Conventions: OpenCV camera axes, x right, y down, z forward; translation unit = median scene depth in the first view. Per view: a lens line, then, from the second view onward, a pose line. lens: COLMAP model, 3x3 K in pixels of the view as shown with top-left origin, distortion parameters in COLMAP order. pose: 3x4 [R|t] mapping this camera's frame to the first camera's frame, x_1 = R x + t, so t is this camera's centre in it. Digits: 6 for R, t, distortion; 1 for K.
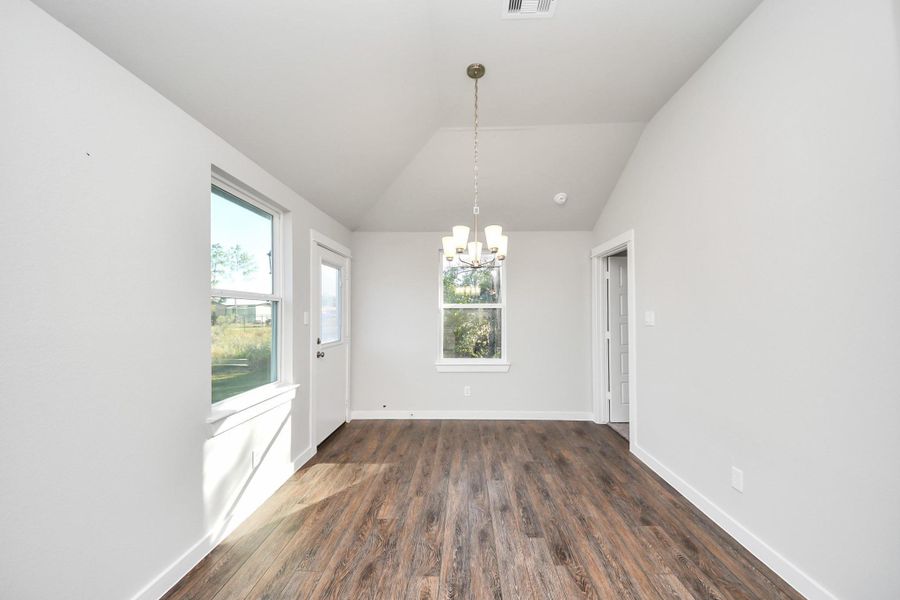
lens RADIAL K [[325.0, 0, 446.8], [0, 325.0, 305.2], [0, 0, 1]] dist [0.042506, -0.025991]
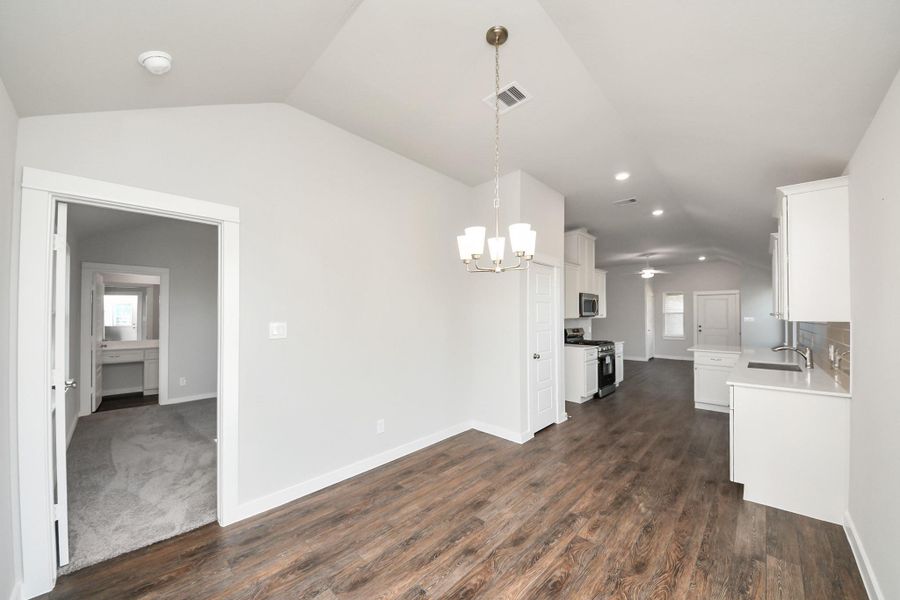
lens RADIAL K [[325.0, 0, 446.8], [0, 325.0, 305.2], [0, 0, 1]] dist [0.042506, -0.025991]
pose [[-0.750449, 0.016011, 0.660735, -0.418177], [-0.016243, 0.998958, -0.042656, -0.008306], [-0.660729, -0.042743, -0.749407, 1.923973]]
